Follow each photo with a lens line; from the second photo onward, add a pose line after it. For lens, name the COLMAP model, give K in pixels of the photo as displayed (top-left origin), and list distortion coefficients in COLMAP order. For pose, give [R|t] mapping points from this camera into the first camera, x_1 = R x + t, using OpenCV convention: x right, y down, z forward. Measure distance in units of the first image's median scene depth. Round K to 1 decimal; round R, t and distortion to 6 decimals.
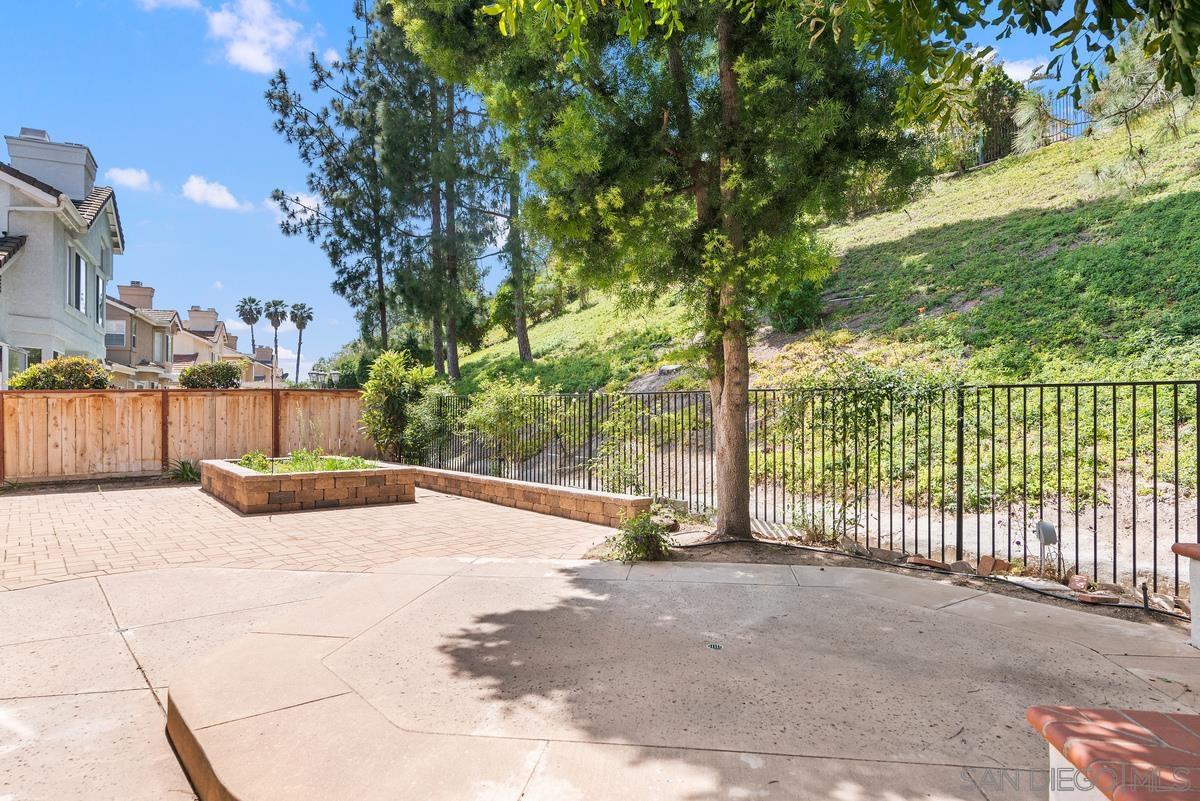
lens RADIAL K [[740.9, 0, 558.5], [0, 740.9, 396.9], [0, 0, 1]] dist [0.000545, -0.000024]
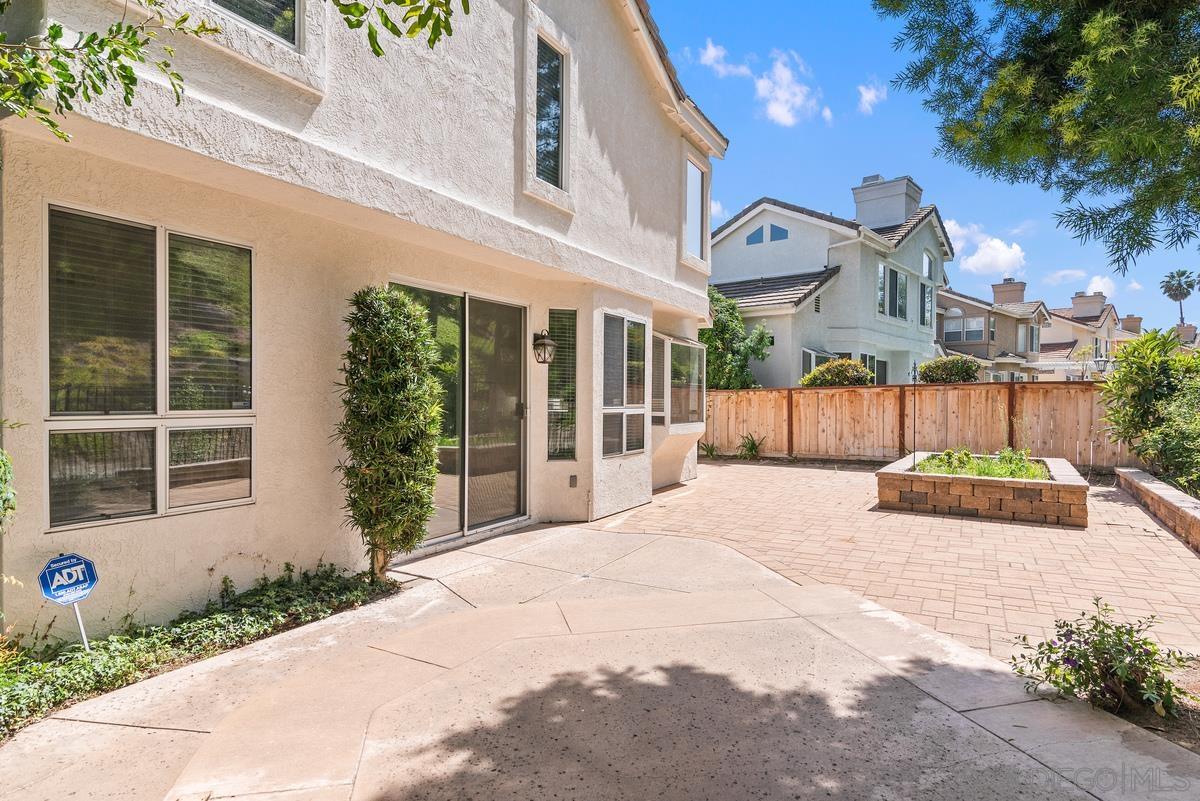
lens RADIAL K [[651.7, 0, 597.9], [0, 651.7, 385.8], [0, 0, 1]] dist [0.010318, 0.000843]
pose [[0.392232, -0.012431, -0.919782, 0.186580], [0.016973, 0.999836, -0.006274, -0.009970], [0.919710, -0.013151, 0.392379, 0.199889]]
